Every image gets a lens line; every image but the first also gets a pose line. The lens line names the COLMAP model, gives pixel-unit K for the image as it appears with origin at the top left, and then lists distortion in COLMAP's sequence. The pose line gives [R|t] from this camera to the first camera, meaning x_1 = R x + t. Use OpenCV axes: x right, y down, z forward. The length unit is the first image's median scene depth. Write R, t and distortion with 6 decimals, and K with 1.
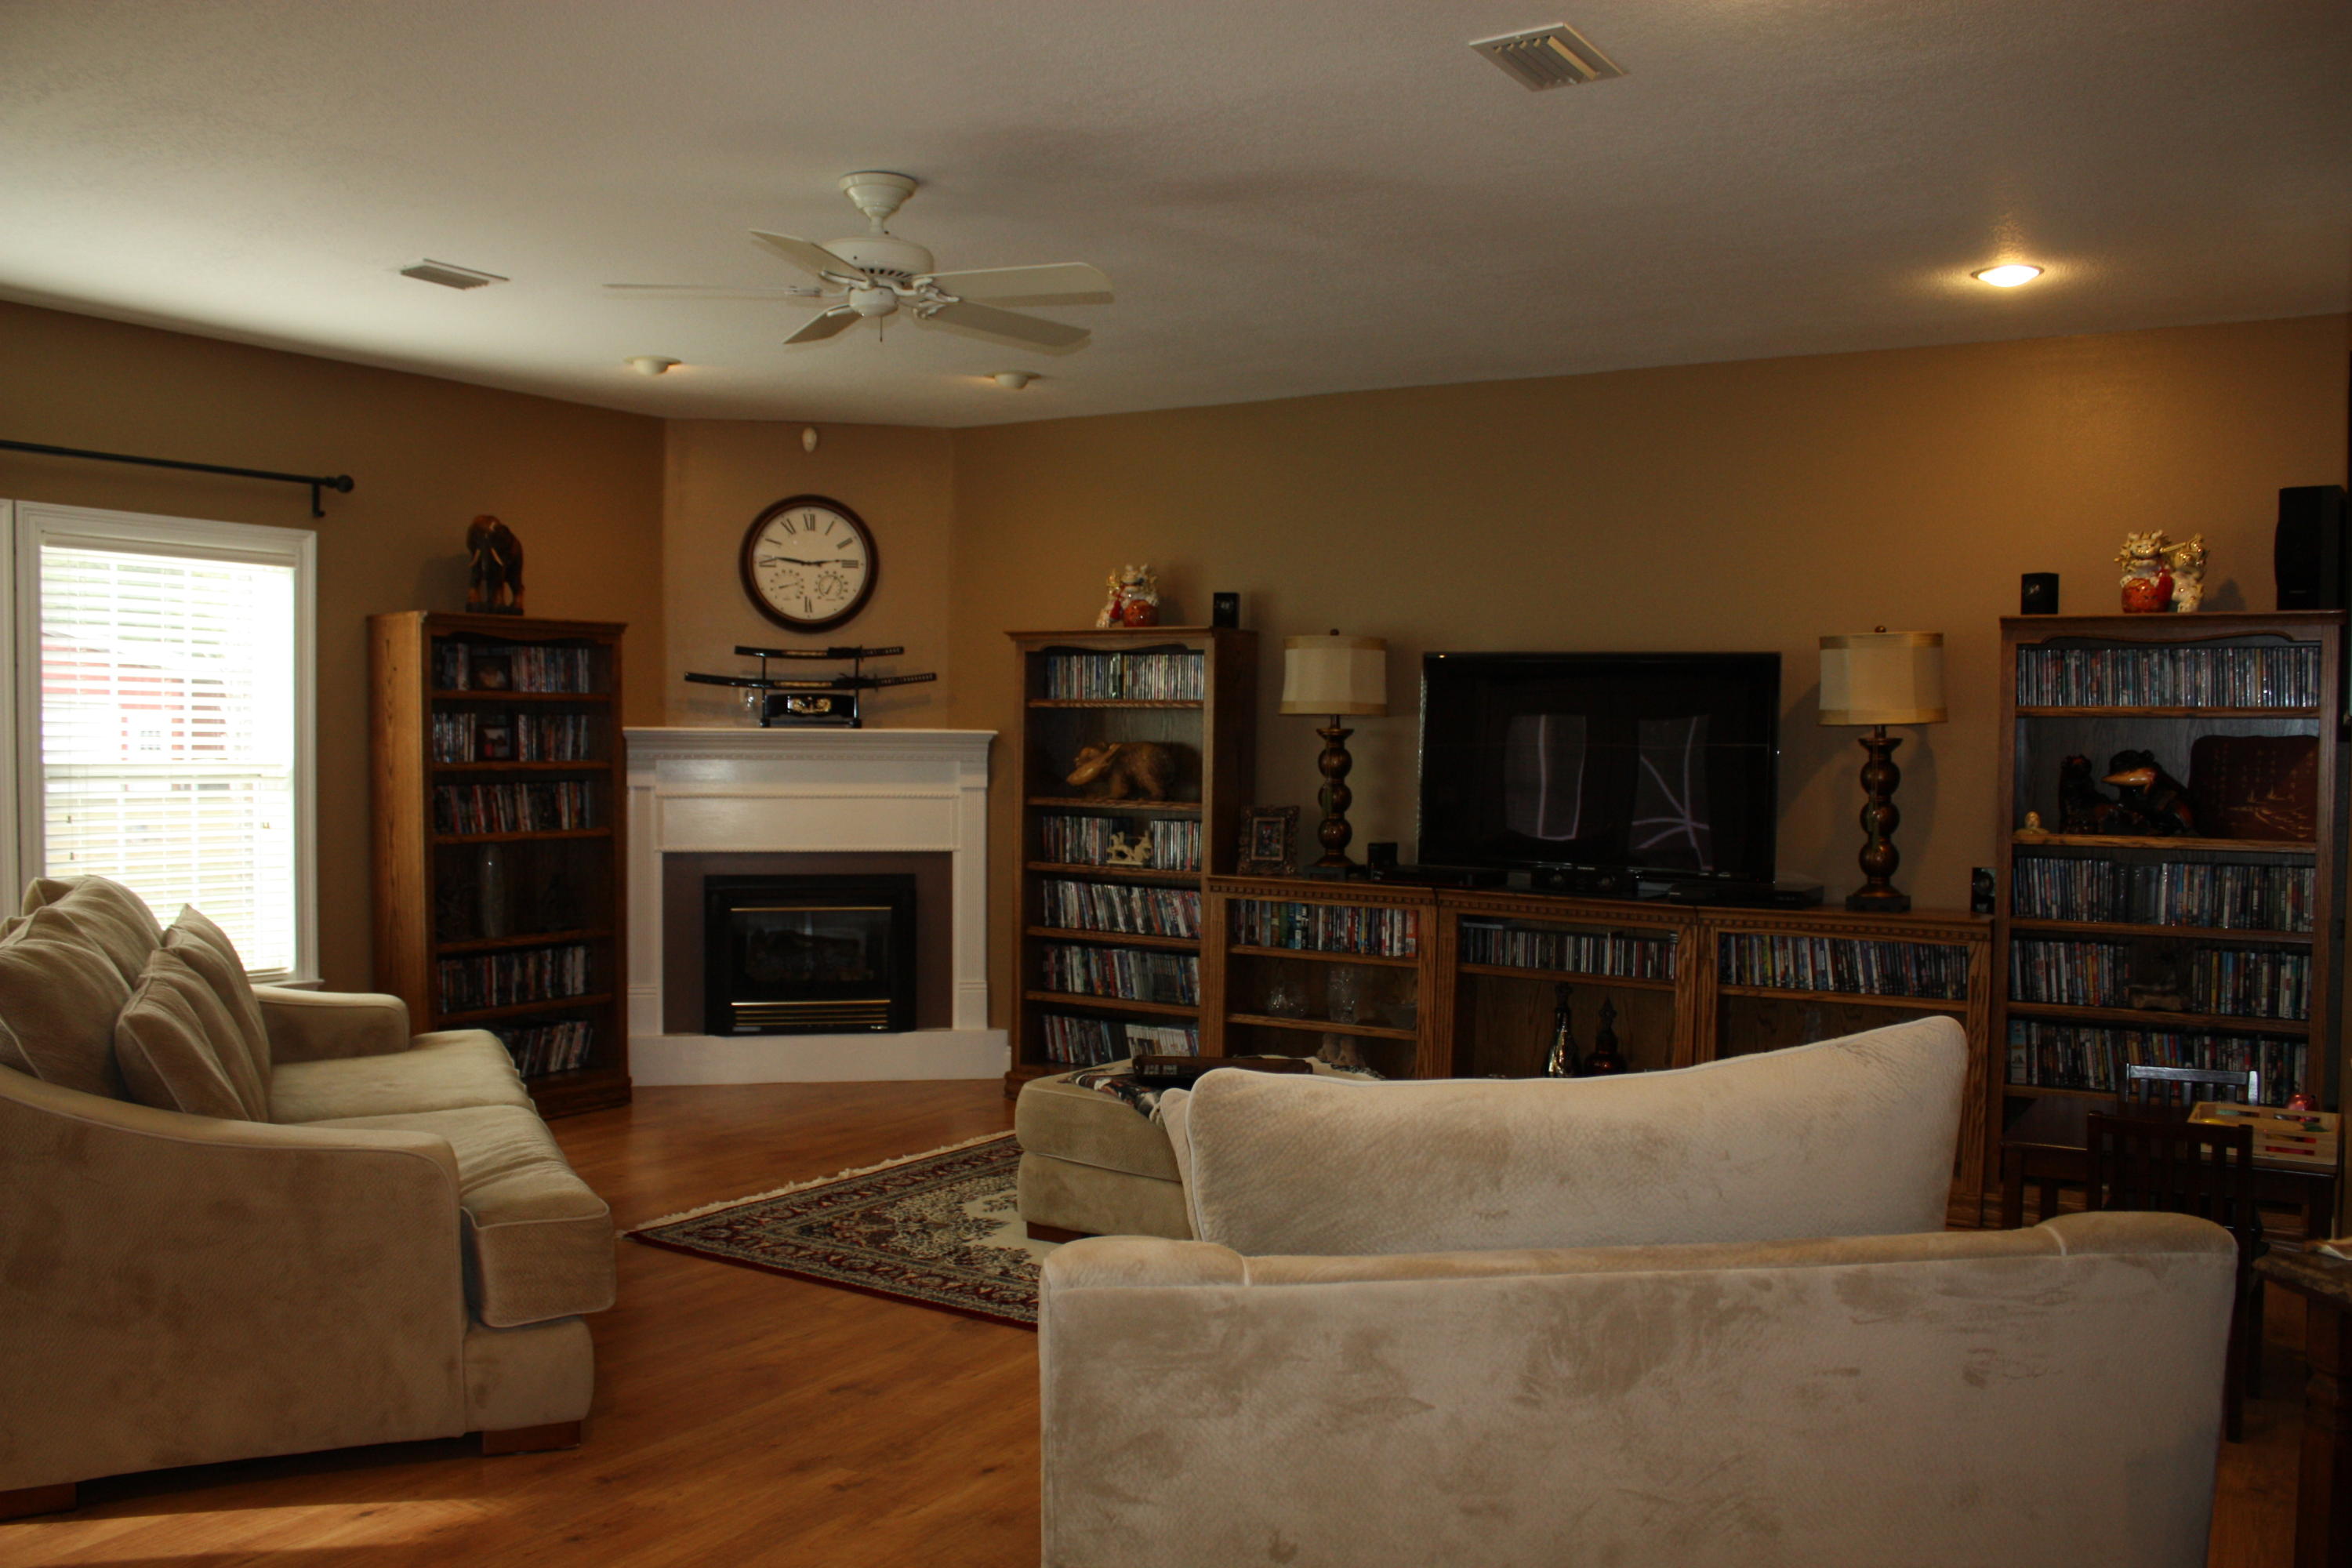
lens RADIAL K [[1970.5, 0, 1176.0], [0, 1970.5, 784.0], [0, 0, 1]] dist [-0.161200, 0.153186]
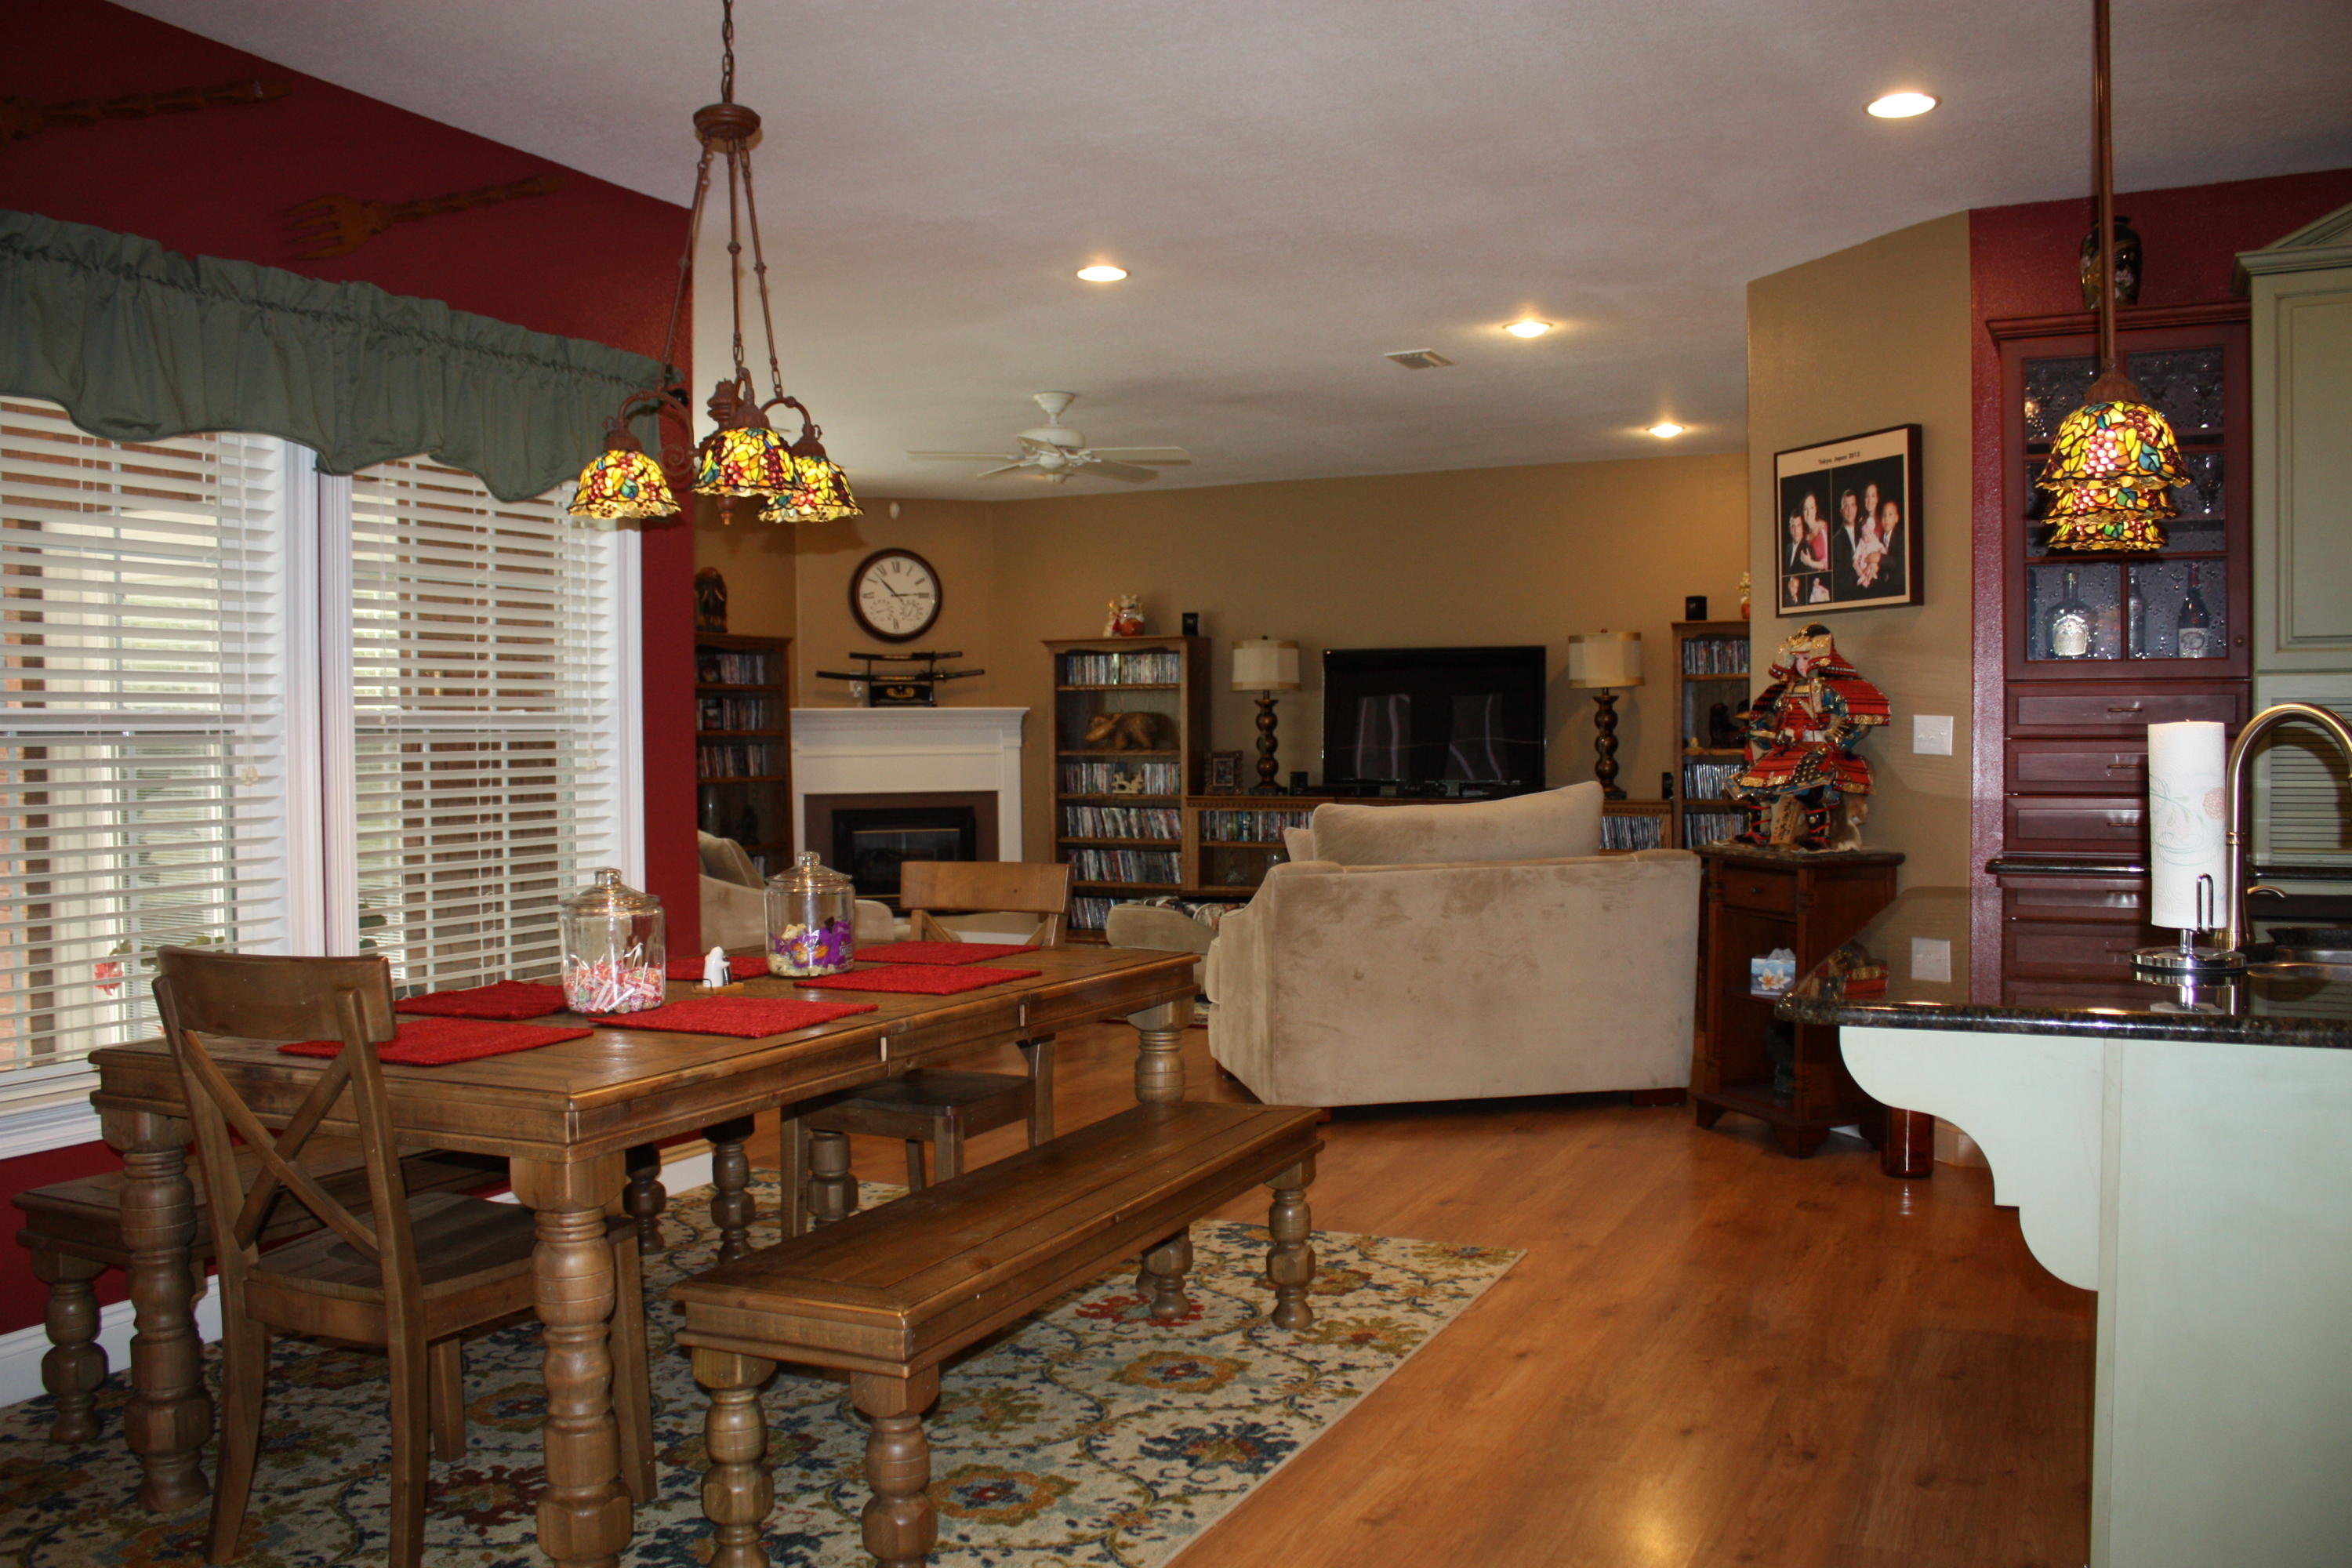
lens RADIAL K [[1970.5, 0, 1176.0], [0, 1970.5, 784.0], [0, 0, 1]] dist [-0.161200, 0.153186]
pose [[0.994760, -0.021458, 0.099964, -0.140335], [0.021725, 0.999763, -0.001581, 0.037664], [-0.099906, 0.003745, 0.994990, -0.515336]]
